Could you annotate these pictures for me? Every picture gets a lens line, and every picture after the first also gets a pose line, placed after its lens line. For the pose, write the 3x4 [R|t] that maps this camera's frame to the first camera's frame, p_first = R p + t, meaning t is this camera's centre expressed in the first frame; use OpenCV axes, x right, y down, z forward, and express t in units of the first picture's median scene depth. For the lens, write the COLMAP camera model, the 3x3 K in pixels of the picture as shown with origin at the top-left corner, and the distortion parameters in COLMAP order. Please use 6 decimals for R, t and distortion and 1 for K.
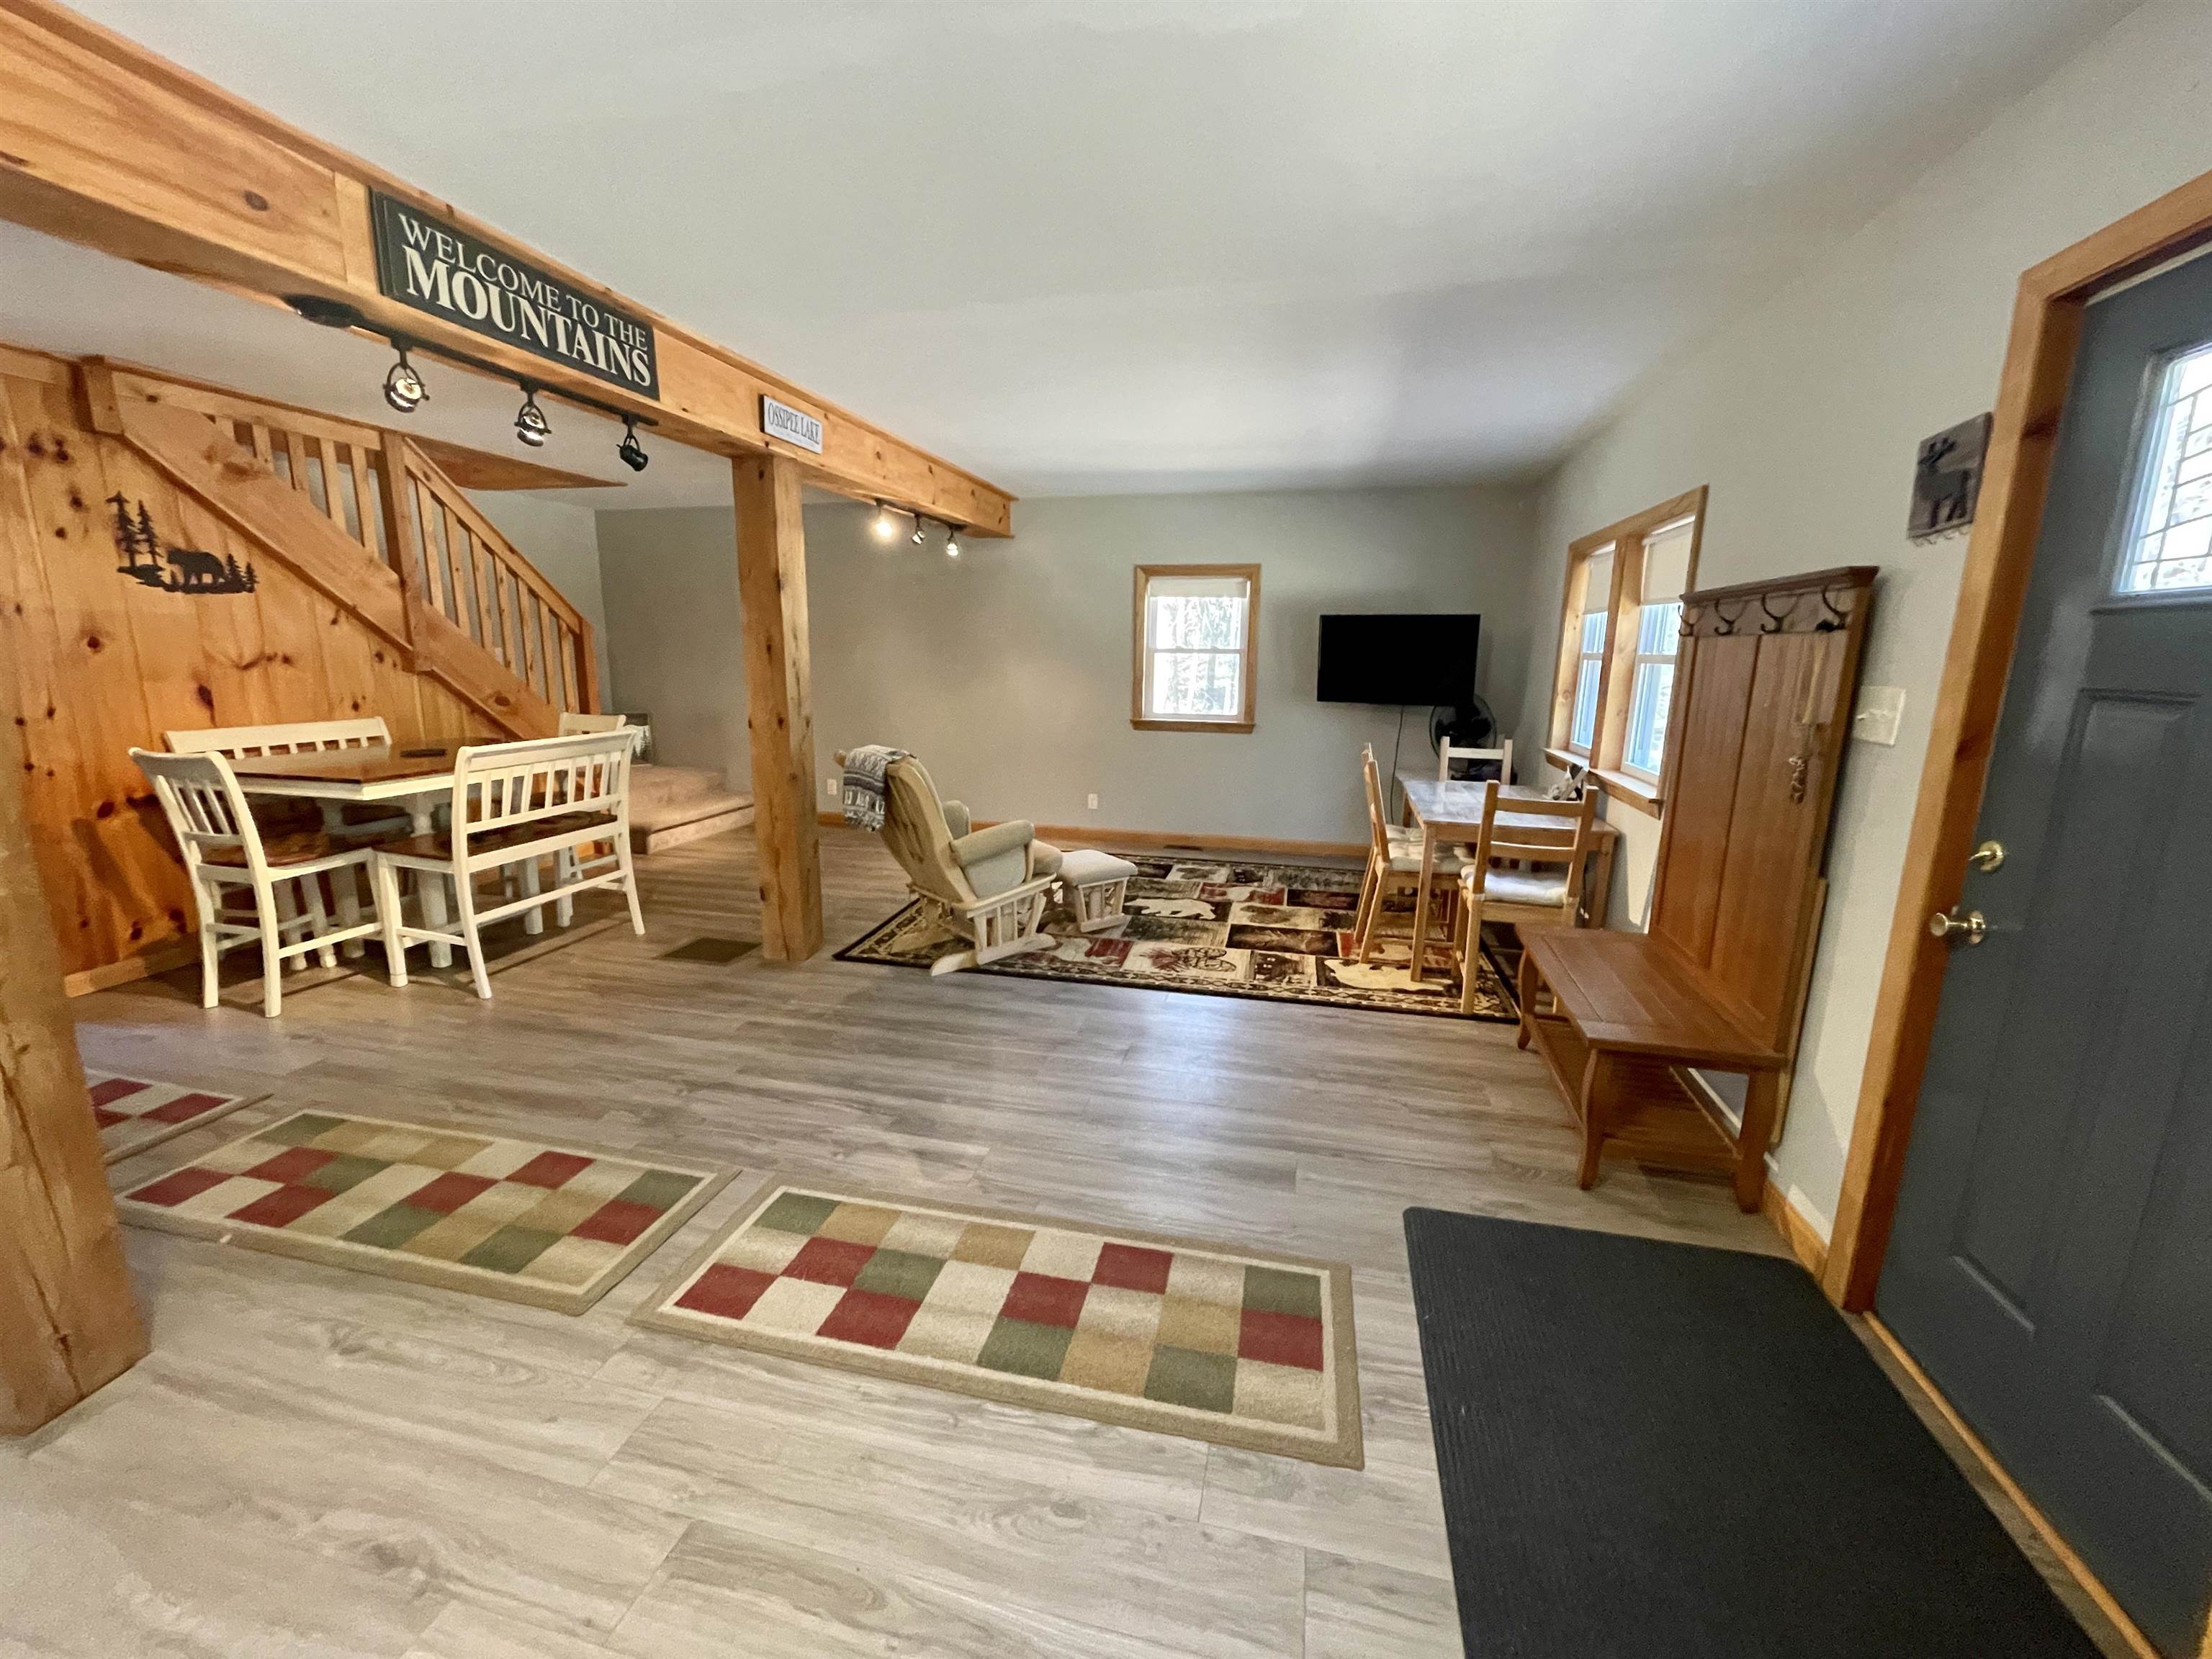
lens RADIAL K [[892.4, 0, 1103.3], [0, 892.4, 827.2], [0, 0, 1]] dist [-0.002093, -0.000238]
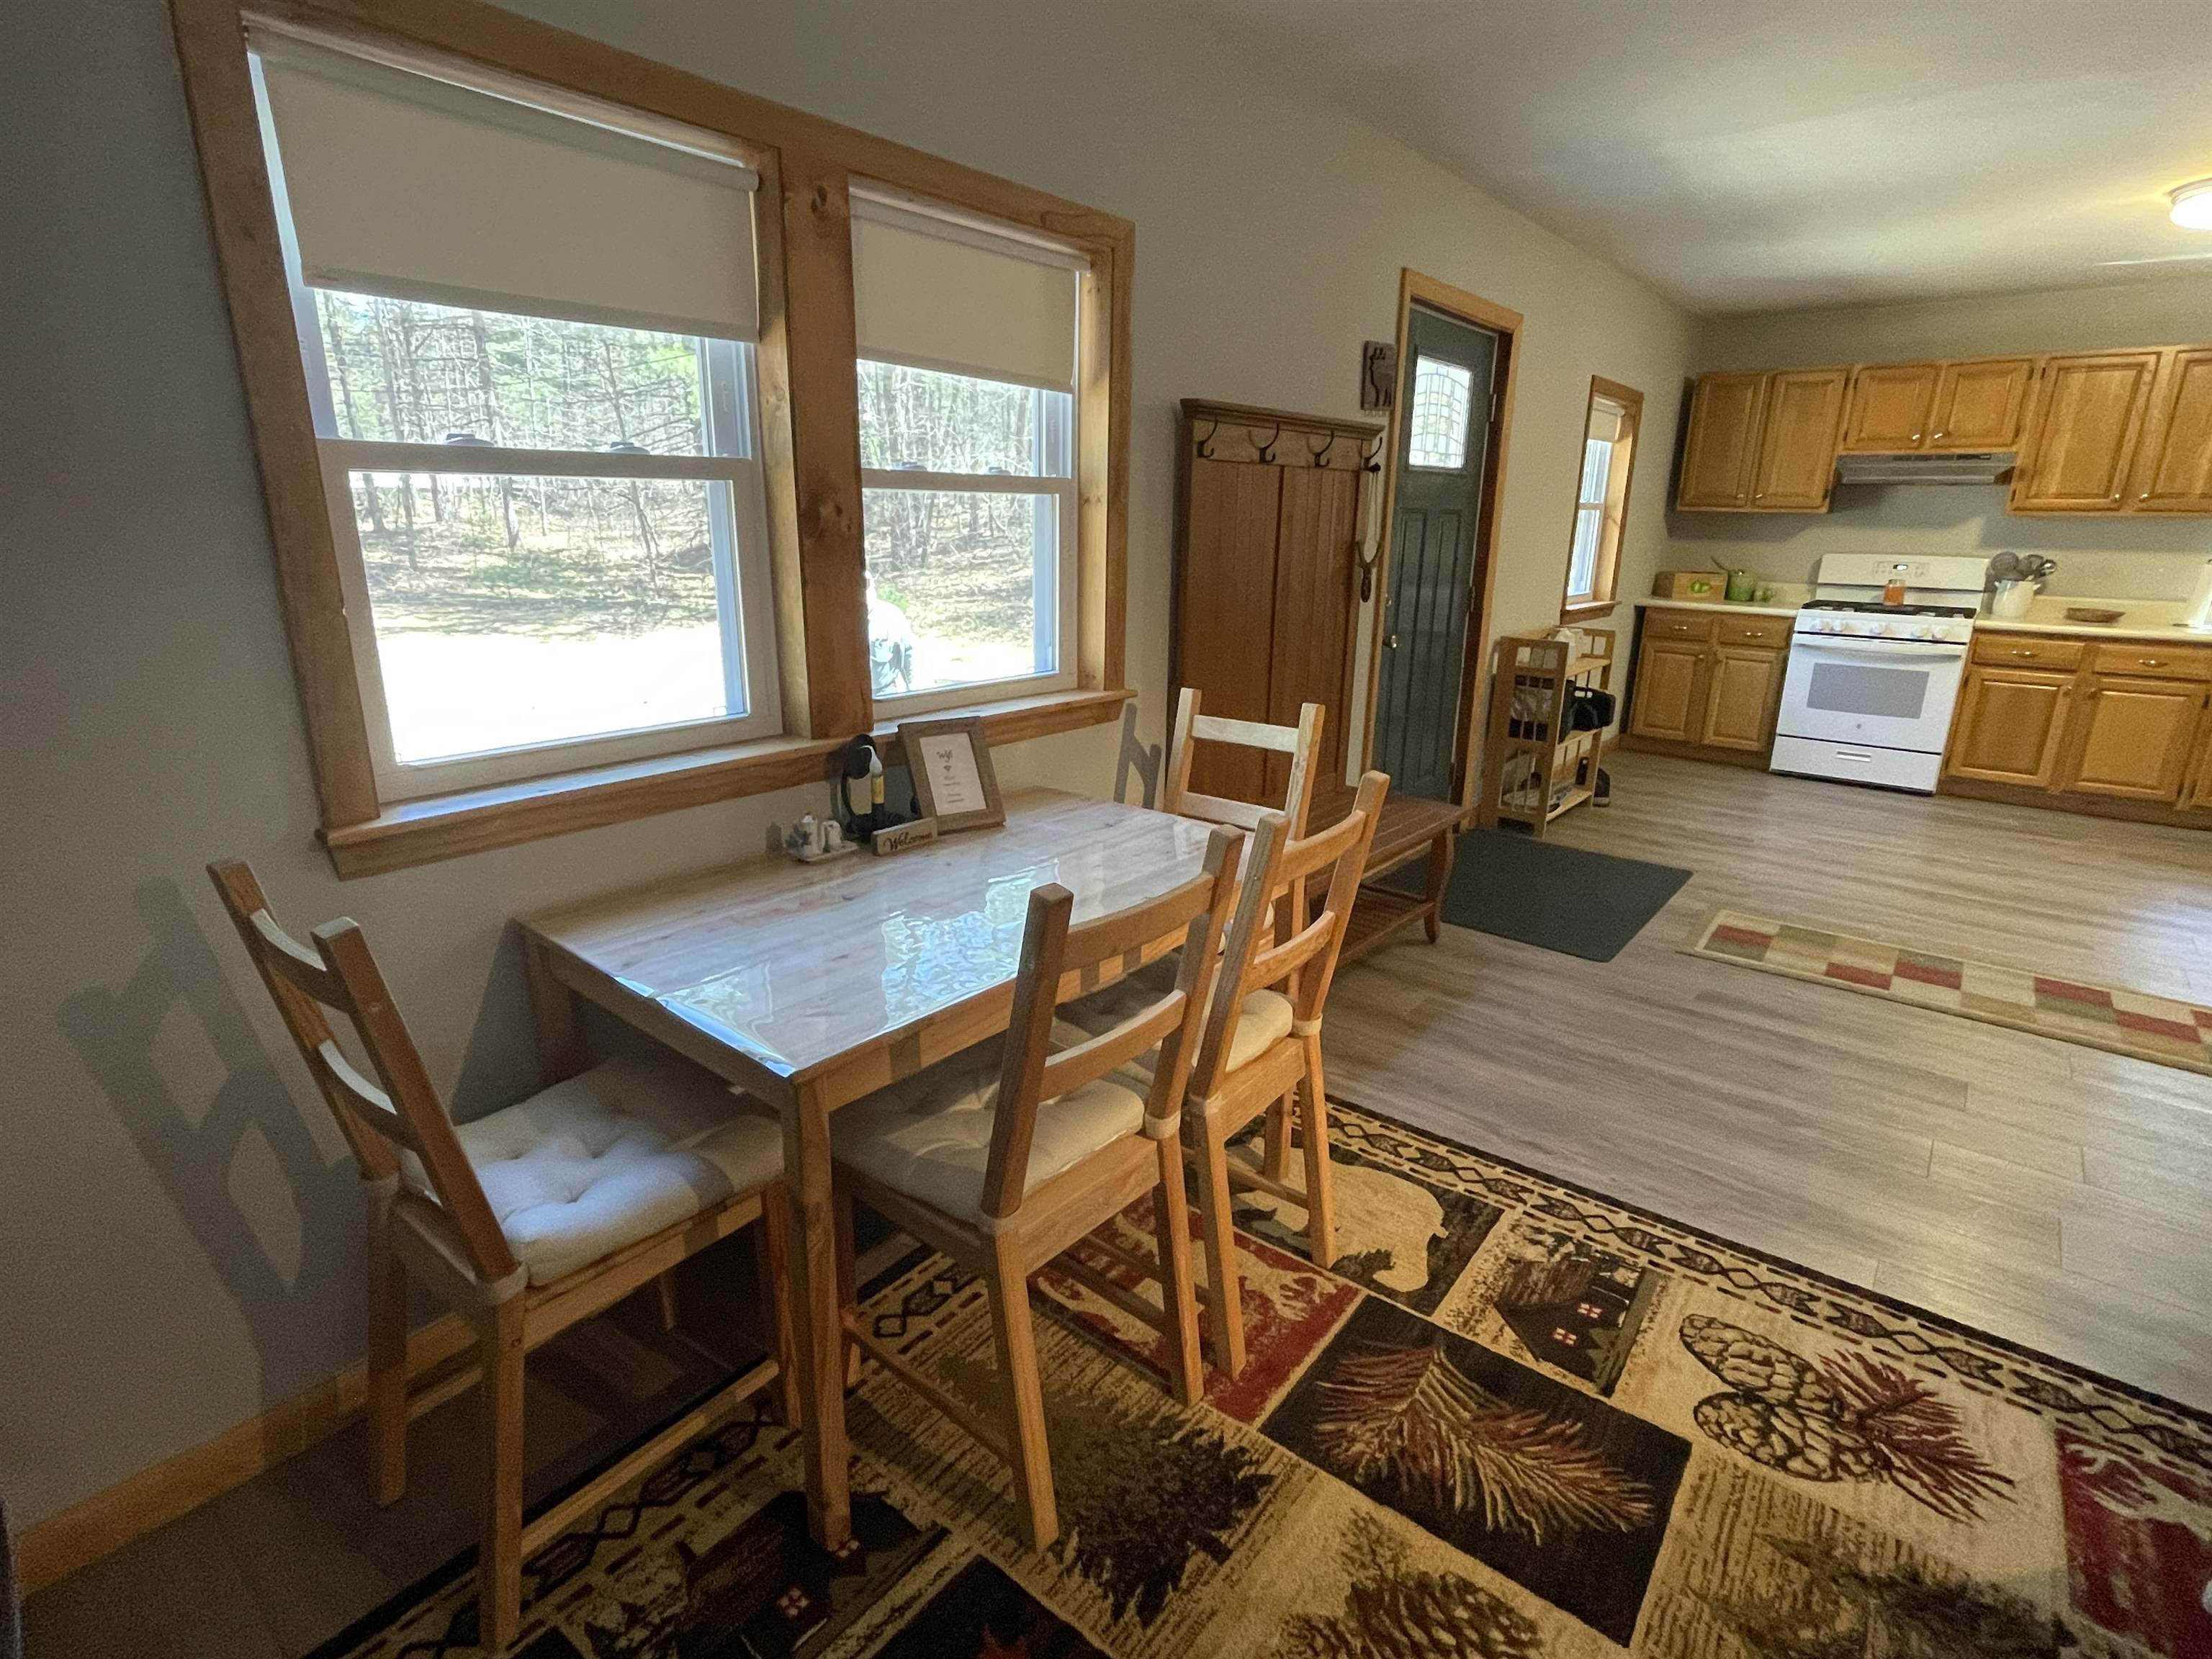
lens RADIAL K [[1102.3, 0, 1109.6], [0, 1102.3, 821.4], [0, 0, 1]] dist [-0.017504, 0.012357]
pose [[-0.900695, -0.145439, 0.409384, 0.215814], [0.057287, 0.894315, 0.443755, -0.267647], [-0.430658, 0.423141, -0.797174, 1.434957]]
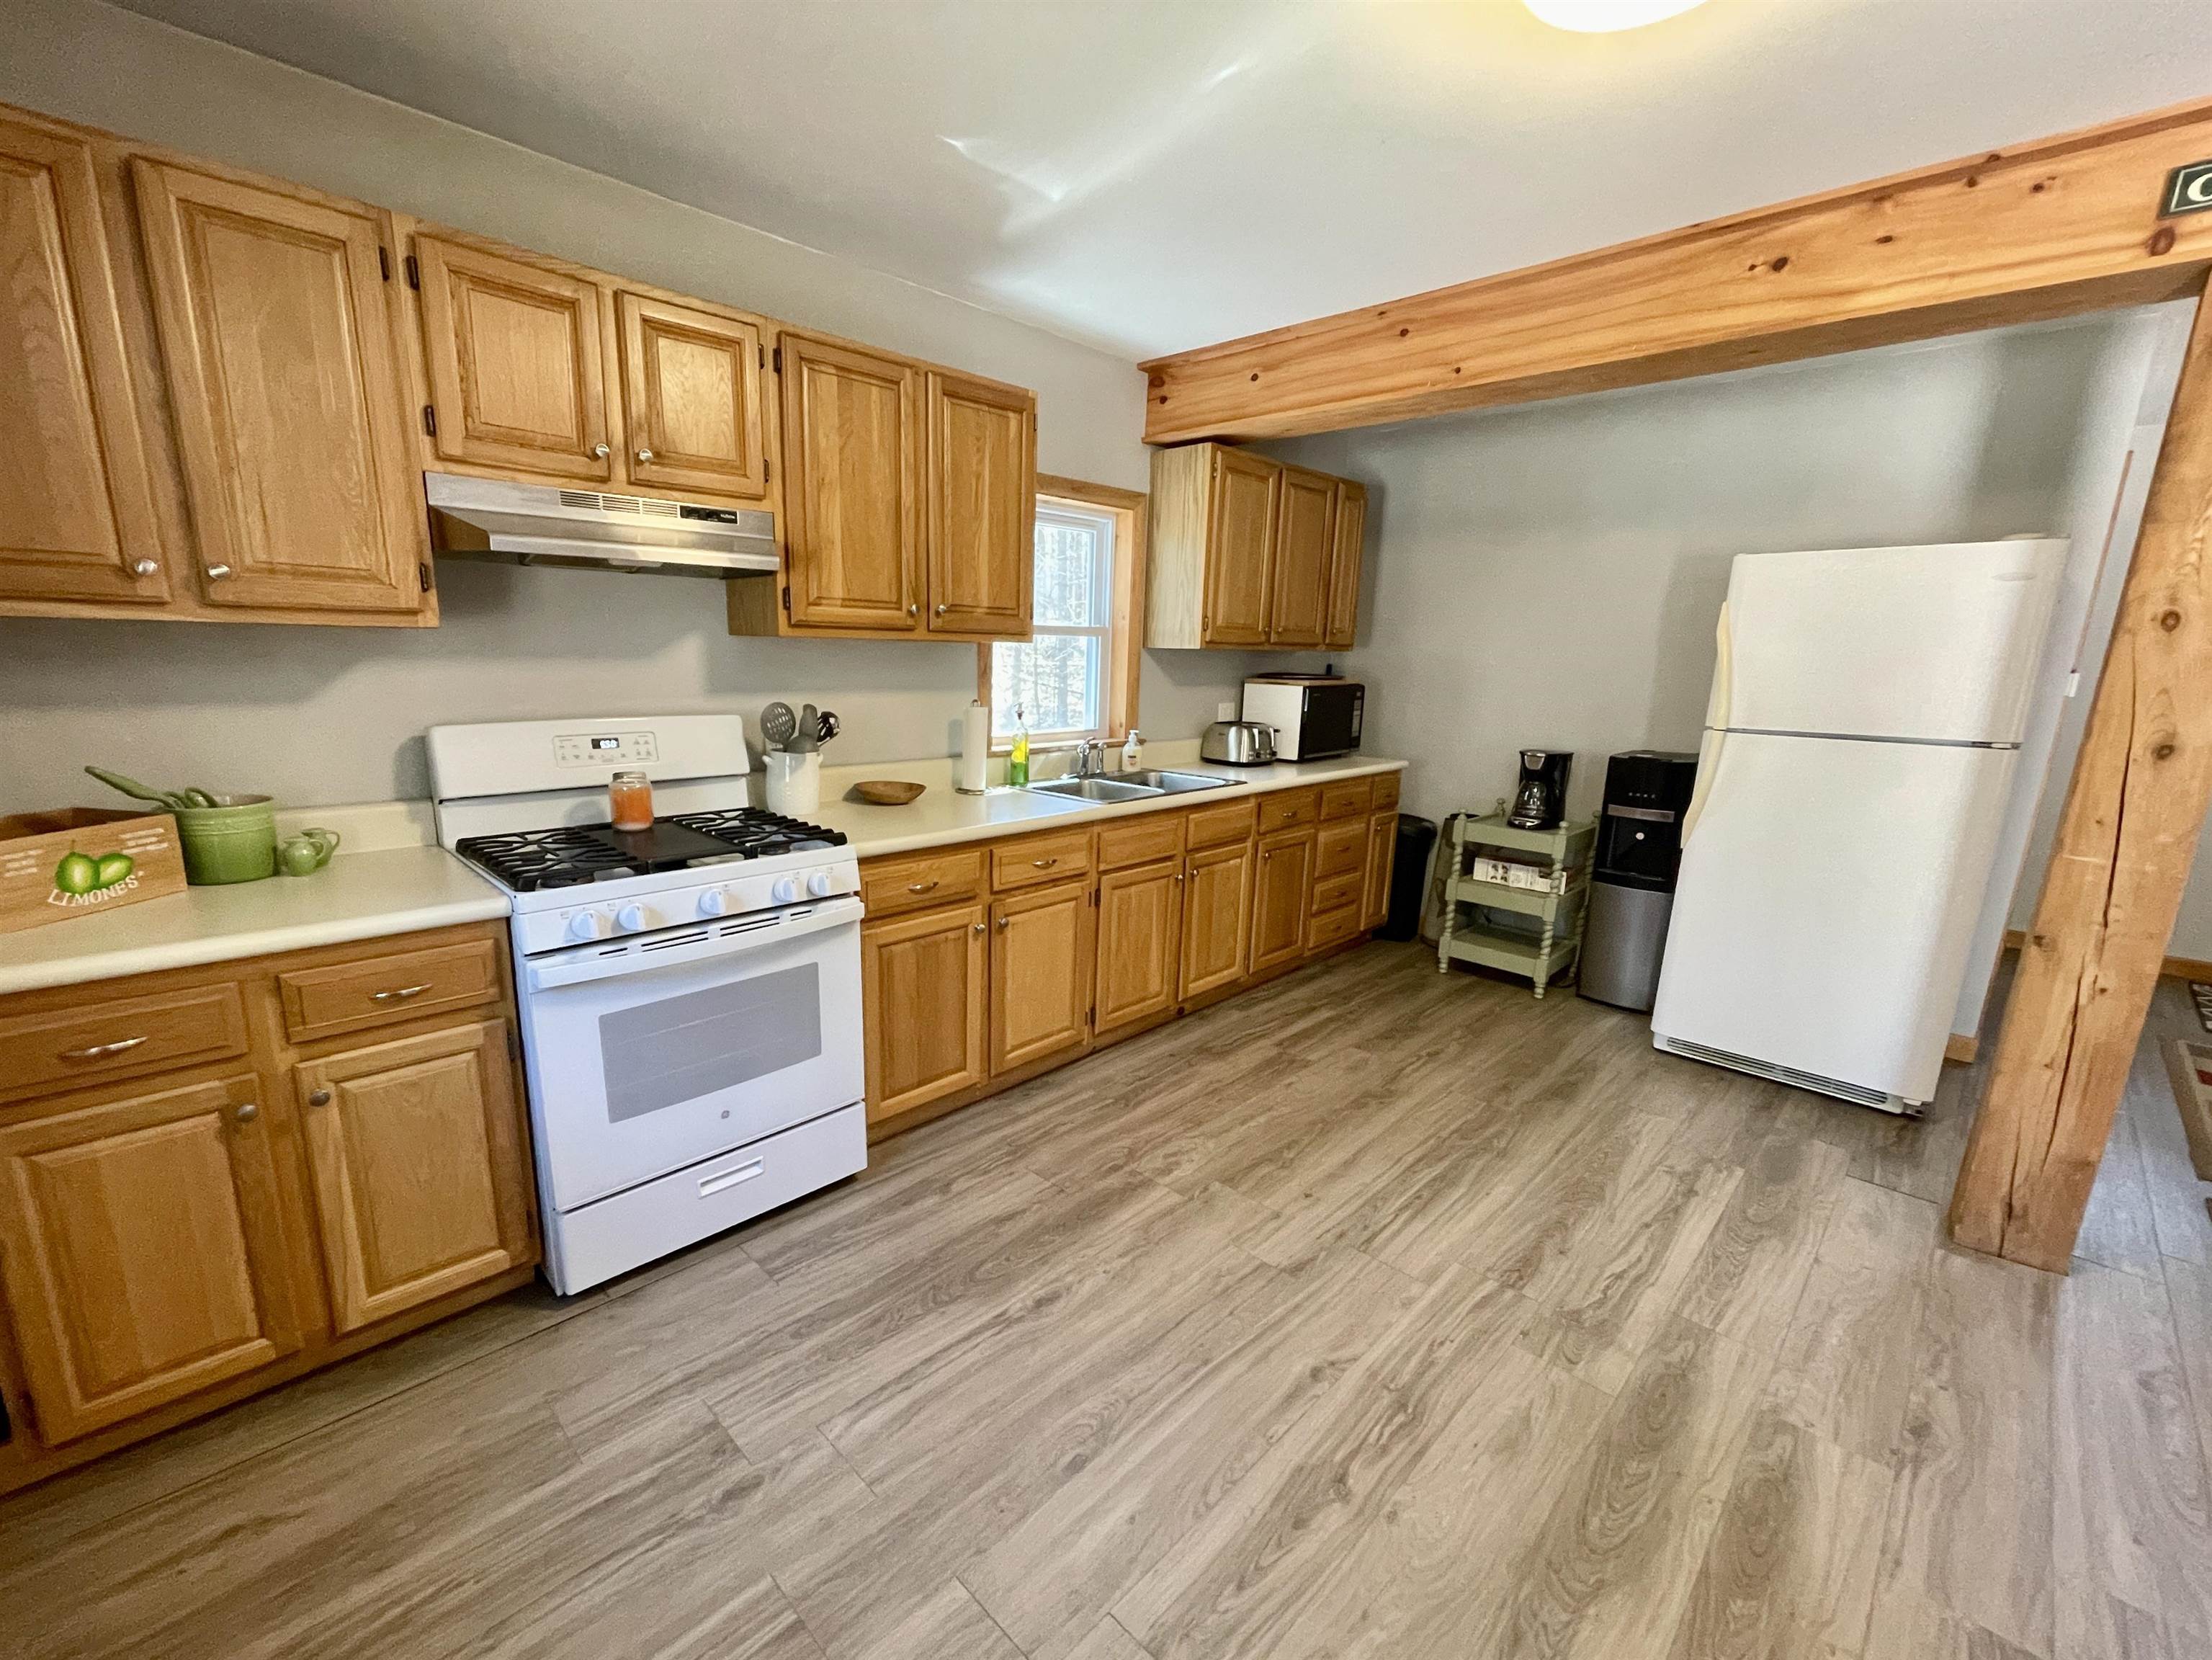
lens RADIAL K [[936.7, 0, 1057.4], [0, 936.7, 862.0], [0, 0, 1]] dist [0.002717, -0.000112]
pose [[-0.534728, 0.165567, -0.828646, 0.259485], [-0.194468, 0.930186, 0.311346, -0.018382], [0.822343, 0.327630, -0.465199, 0.138636]]
